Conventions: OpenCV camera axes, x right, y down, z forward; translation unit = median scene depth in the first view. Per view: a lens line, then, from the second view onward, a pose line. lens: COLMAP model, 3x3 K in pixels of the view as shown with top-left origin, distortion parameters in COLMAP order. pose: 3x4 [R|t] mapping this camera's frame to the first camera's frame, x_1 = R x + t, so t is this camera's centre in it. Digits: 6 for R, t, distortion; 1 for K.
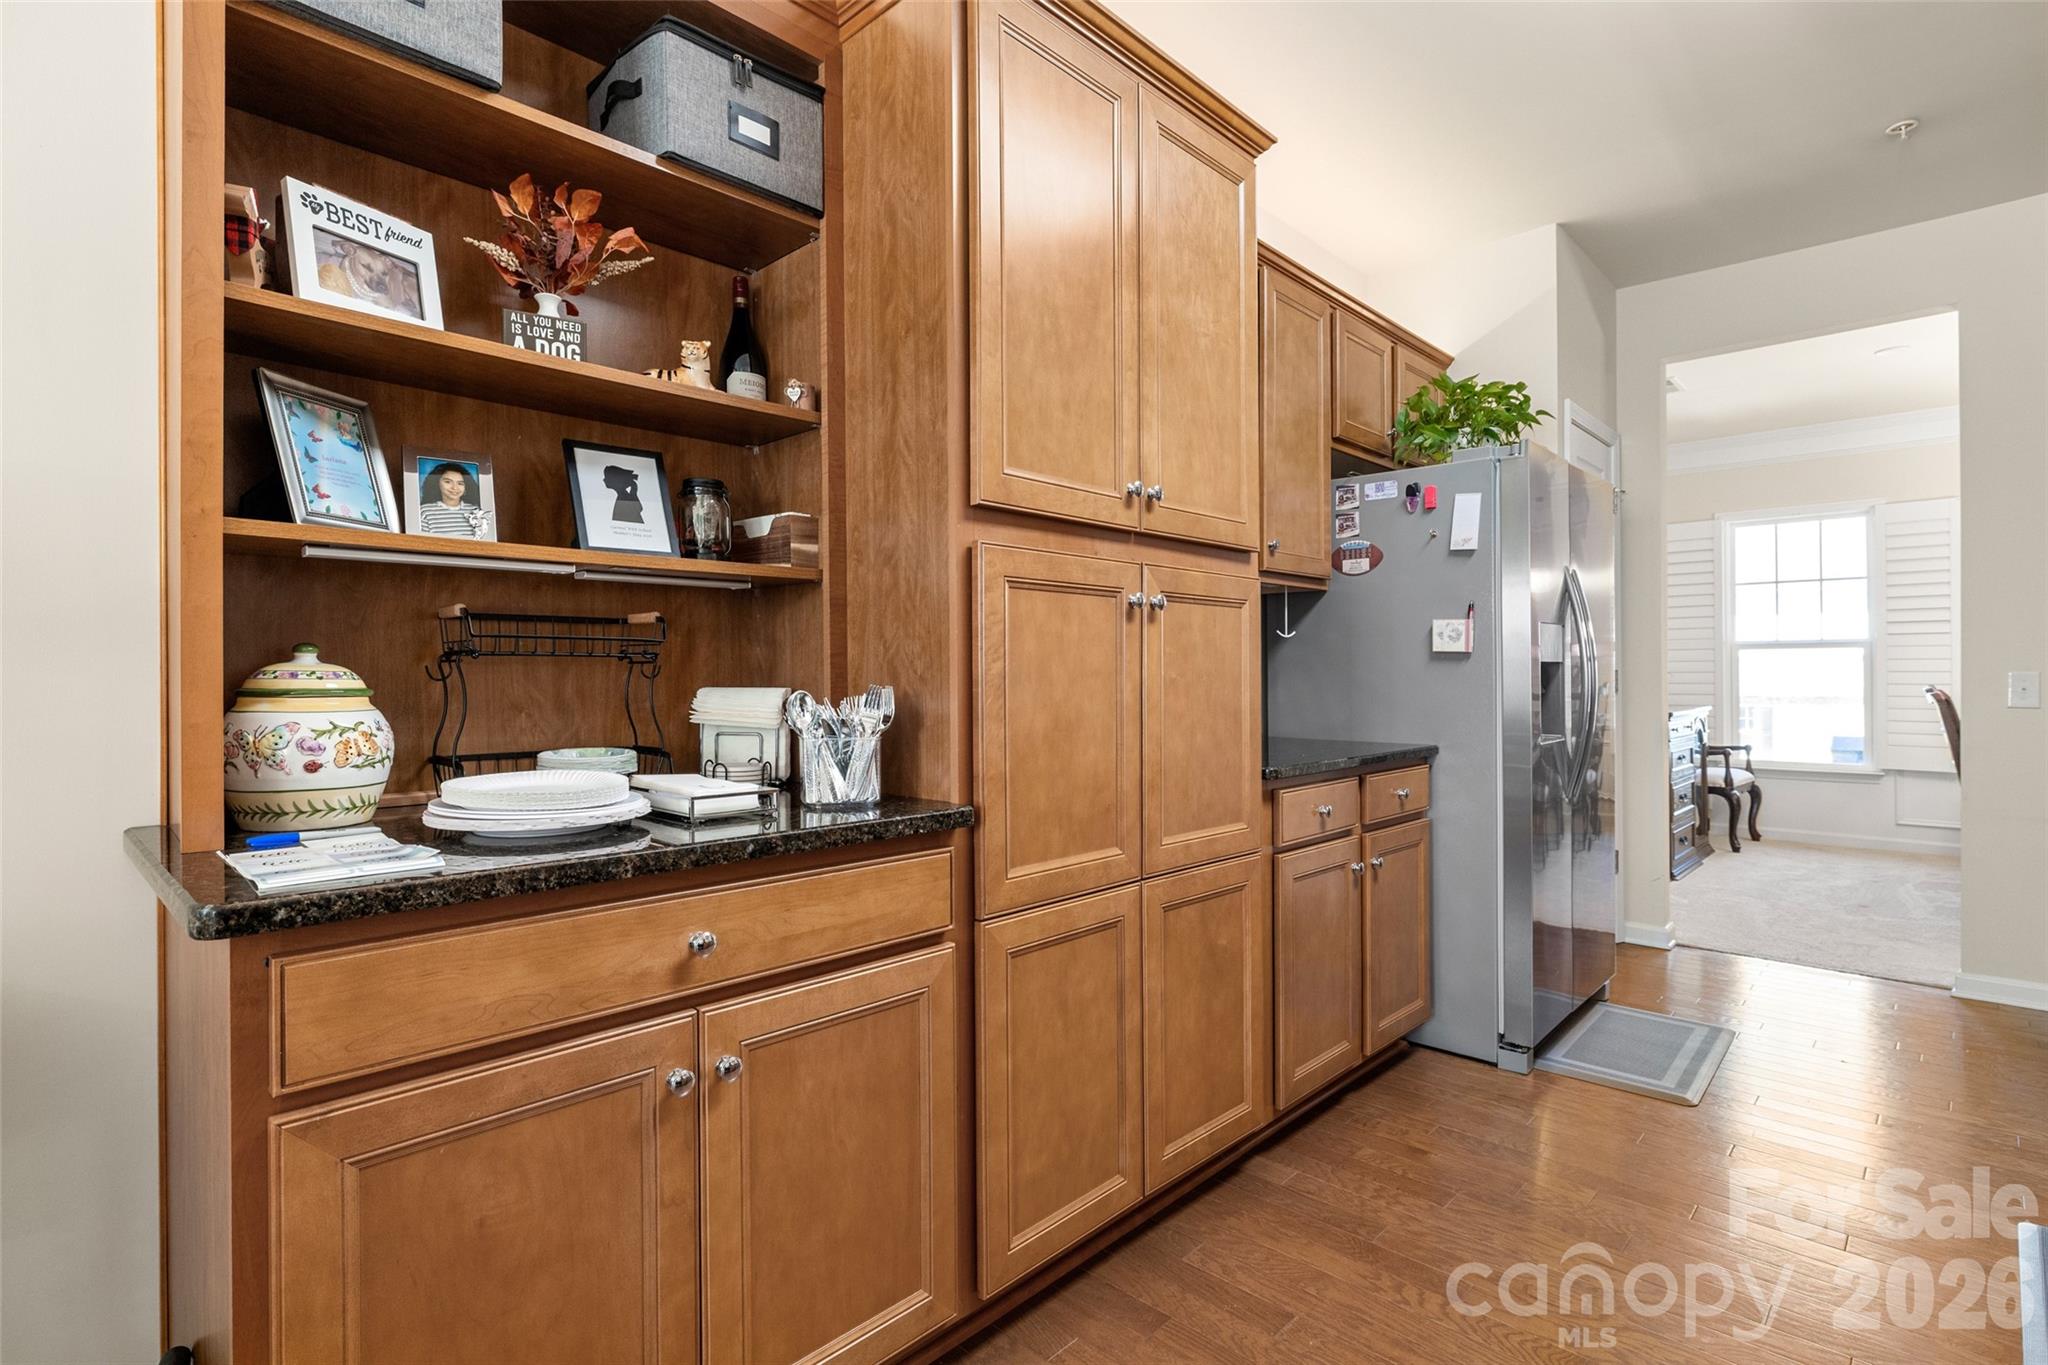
lens RADIAL K [[992.3, 0, 1024.9], [0, 992.3, 676.0], [0, 0, 1]] dist [-0.004119, -0.000415]
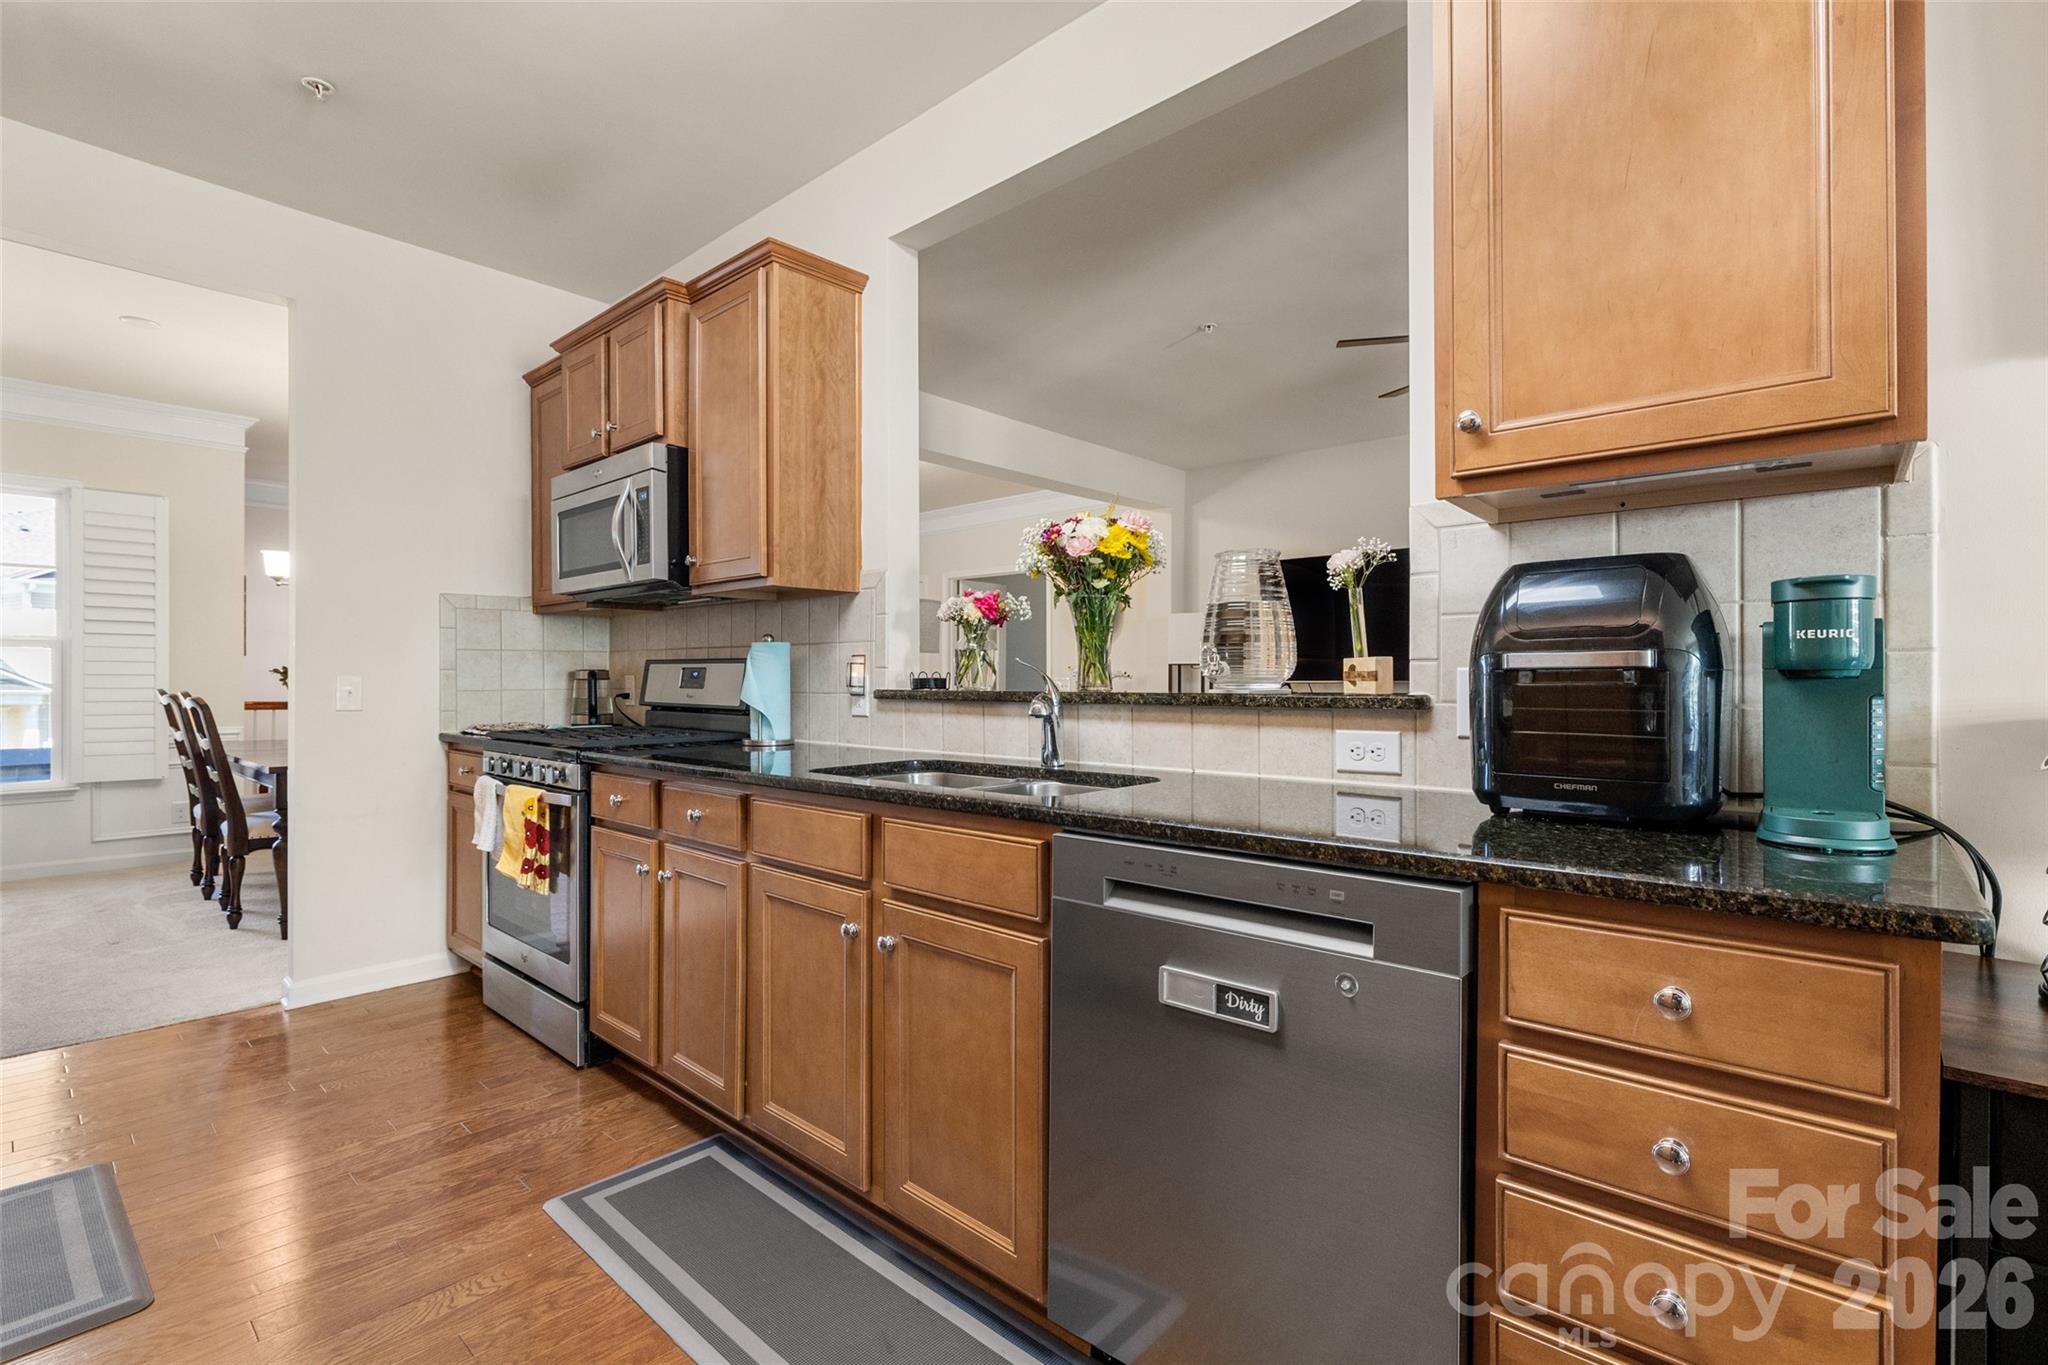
lens RADIAL K [[909.9, 0, 1022.8], [0, 909.9, 678.1], [0, 0, 1]] dist [-0.011070, -0.000018]
pose [[-0.055029, 0.000206, 0.998485, 0.015439], [-0.000110, 1.000000, -0.000212, -0.003971], [-0.998485, -0.000122, -0.055029, 0.401809]]
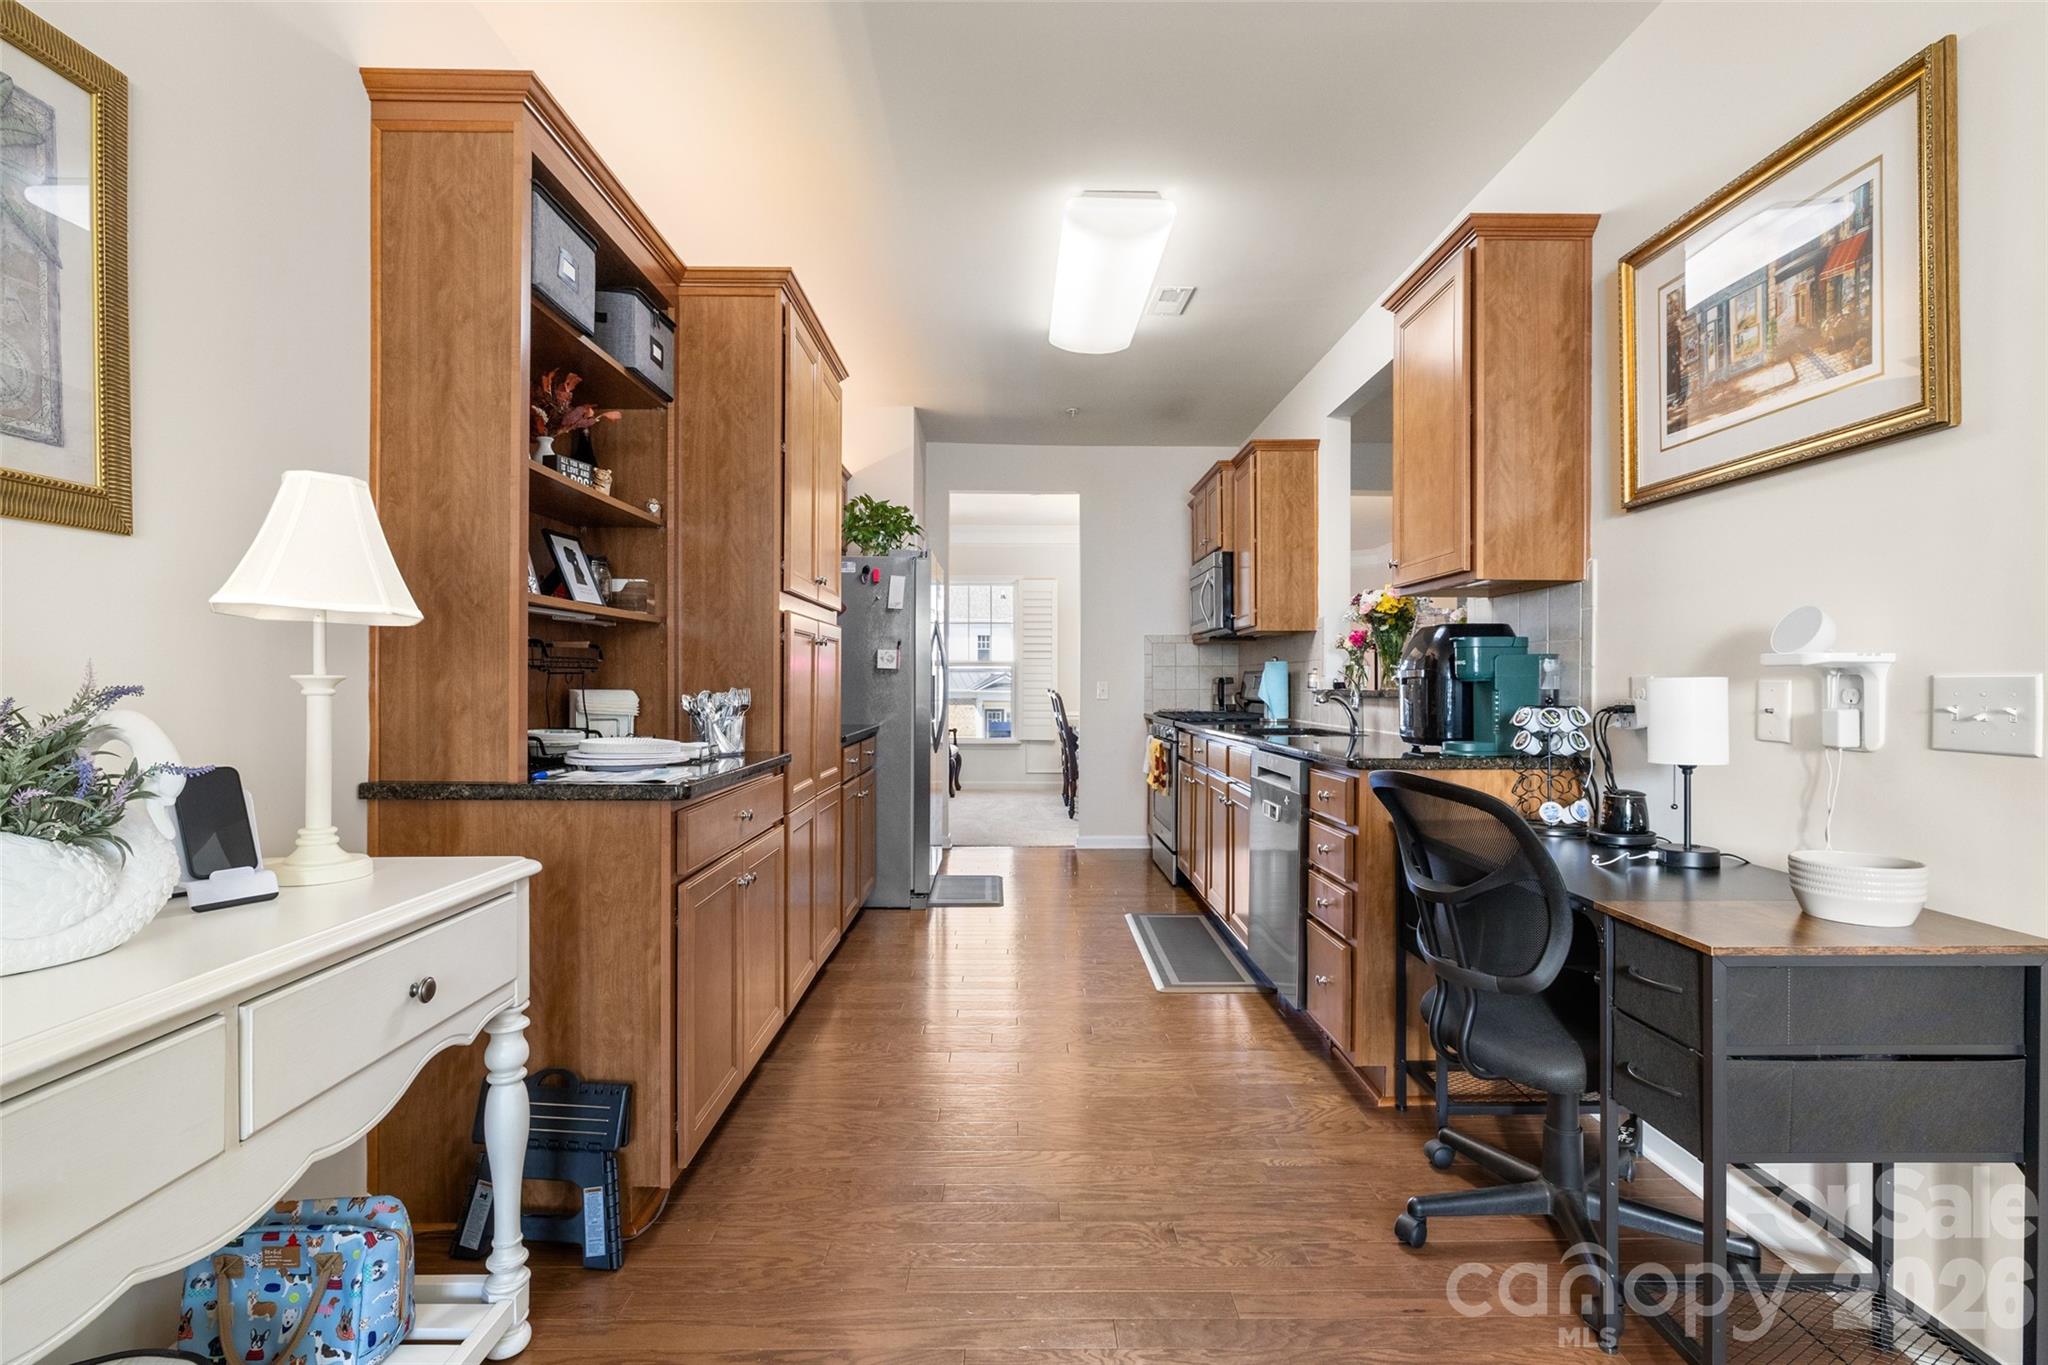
lens RADIAL K [[992.3, 0, 1024.3], [0, 992.3, 680.3], [0, 0, 1]] dist [-0.004119, -0.000415]
pose [[0.710069, 0.005240, 0.704113, -0.608780], [-0.004742, 0.999985, -0.002660, -0.002013], [-0.704116, -0.001450, 0.710083, -0.366389]]
